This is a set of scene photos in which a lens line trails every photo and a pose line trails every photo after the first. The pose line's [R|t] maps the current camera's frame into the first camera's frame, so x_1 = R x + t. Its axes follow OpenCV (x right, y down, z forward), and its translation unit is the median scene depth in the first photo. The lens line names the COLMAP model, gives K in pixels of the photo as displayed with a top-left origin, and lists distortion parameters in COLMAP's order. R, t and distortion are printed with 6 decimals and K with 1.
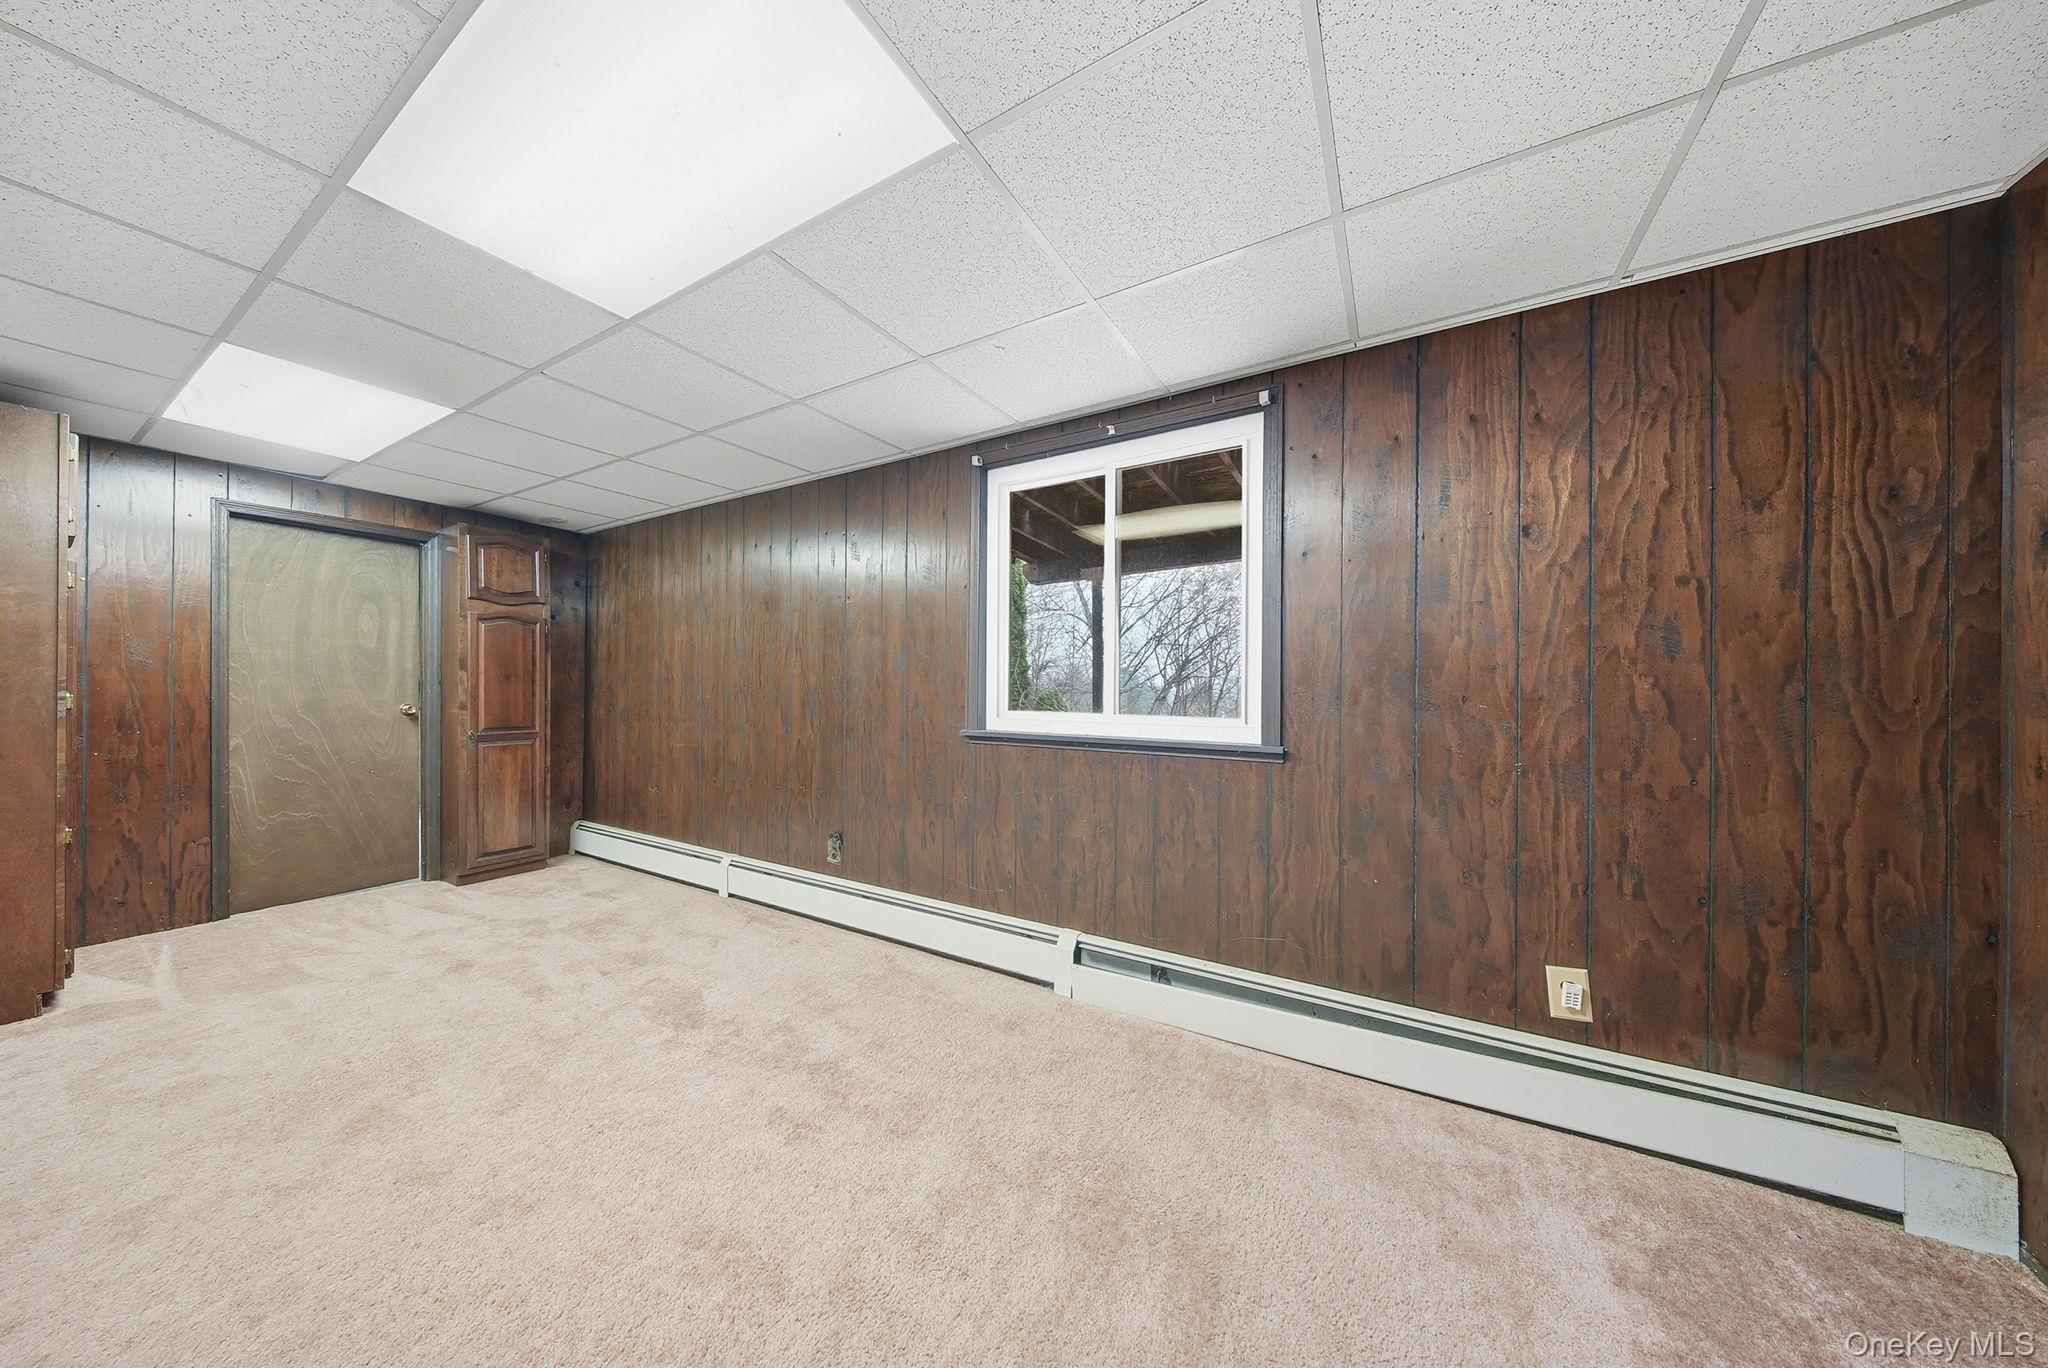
lens RADIAL K [[610.3, 0, 1021.8], [0, 610.3, 687.5], [0, 0, 1]] dist [0.000461, -0.001226]
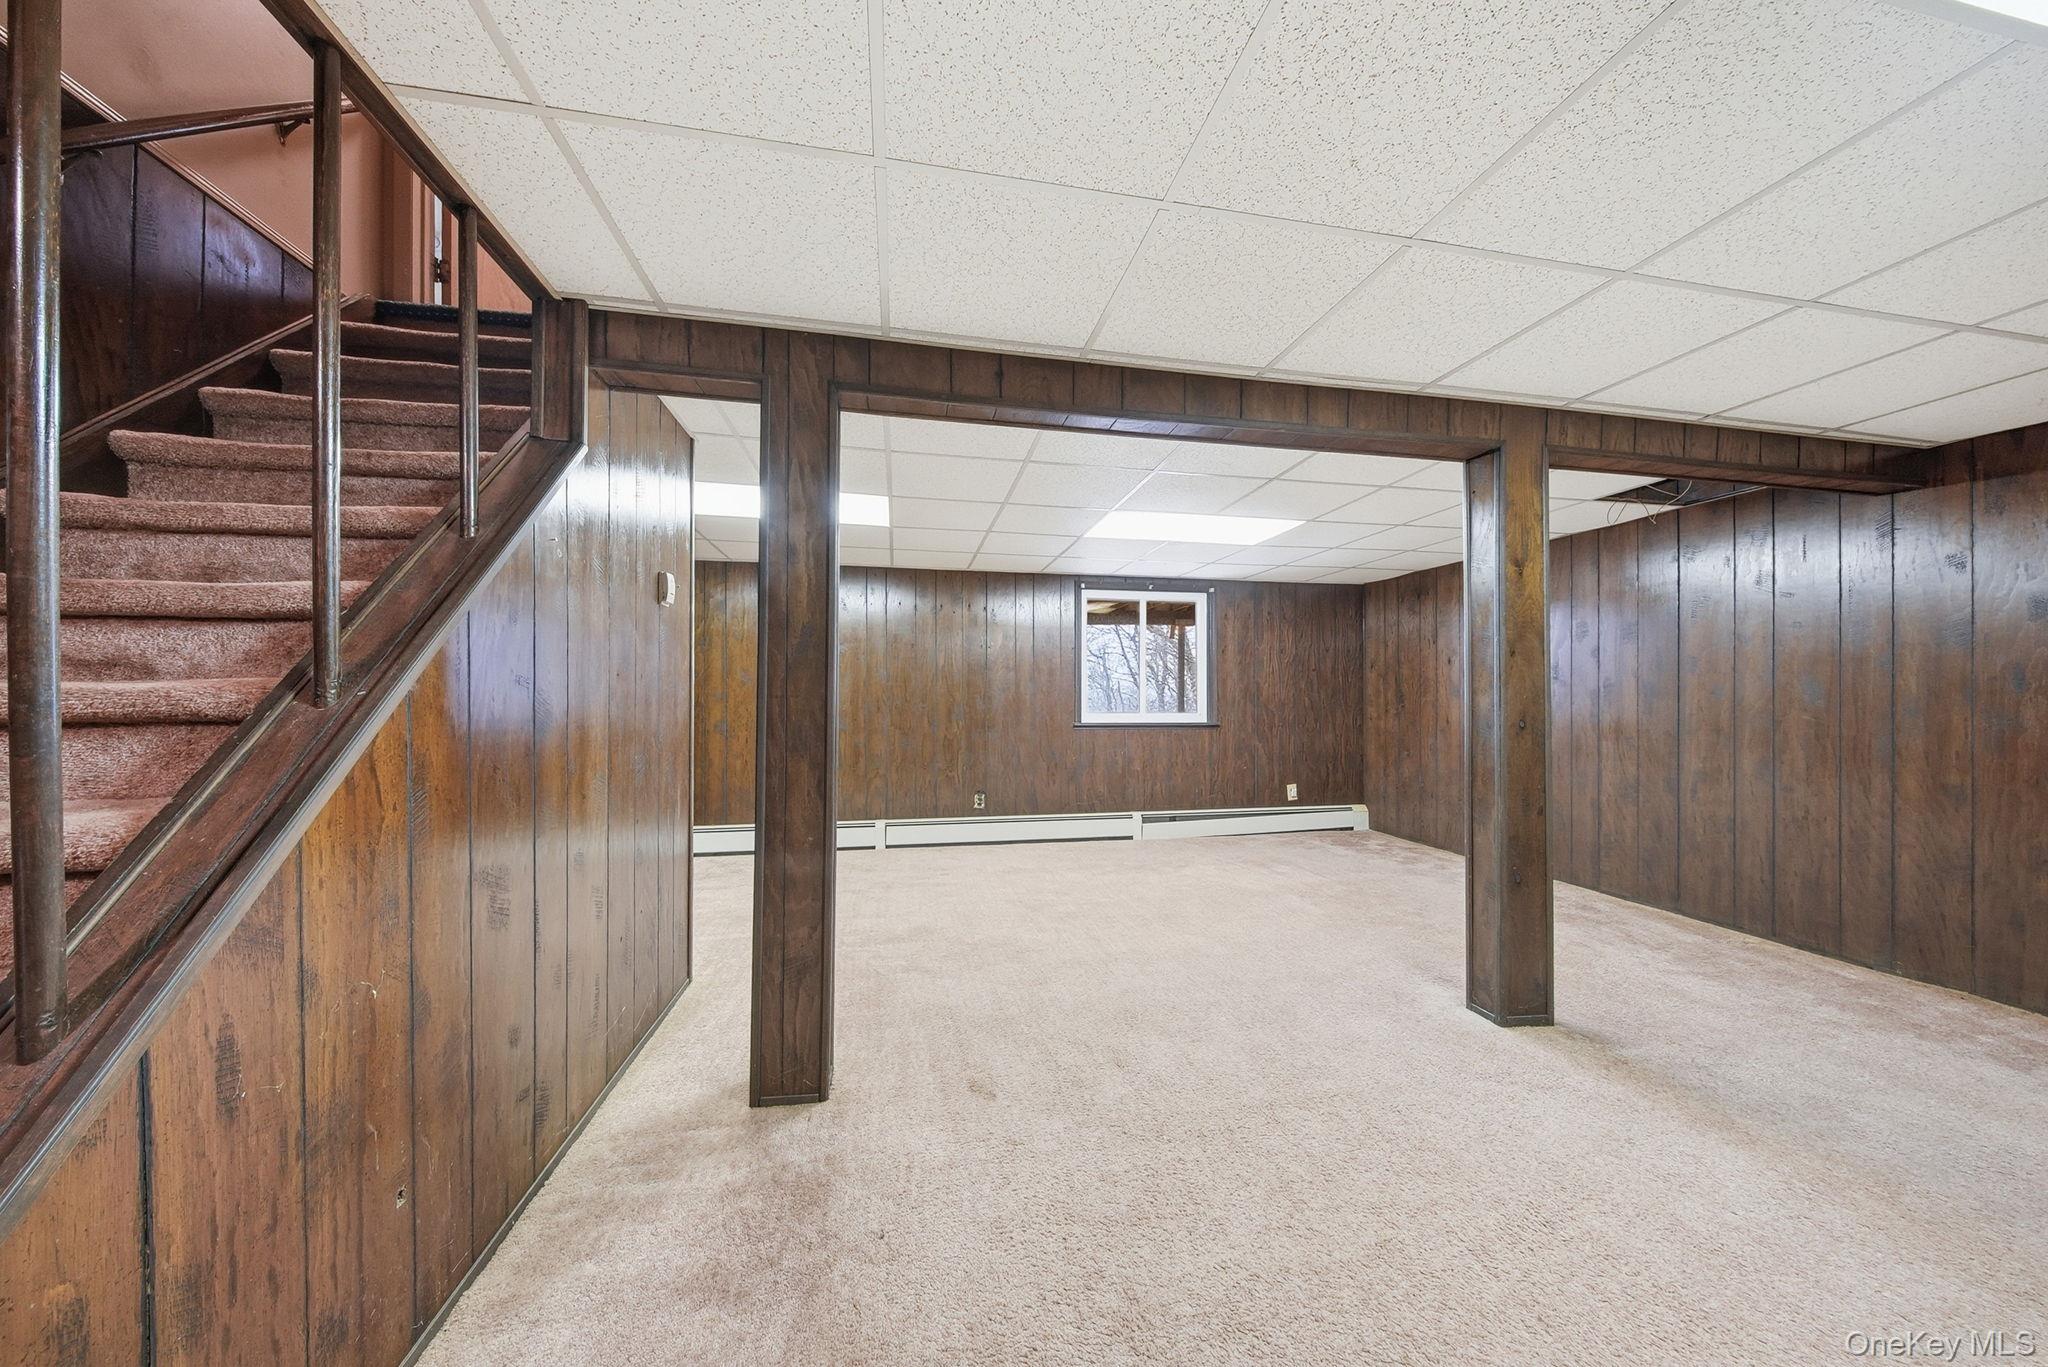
lens RADIAL K [[610.3, 0, 1021.8], [0, 610.3, 687.0], [0, 0, 1]] dist [0.000461, -0.001226]
pose [[0.762681, 0.009304, 0.646708, -2.037782], [0.000865, 0.999881, -0.015406, -0.018166], [-0.646774, 0.012309, 0.762582, -0.501203]]
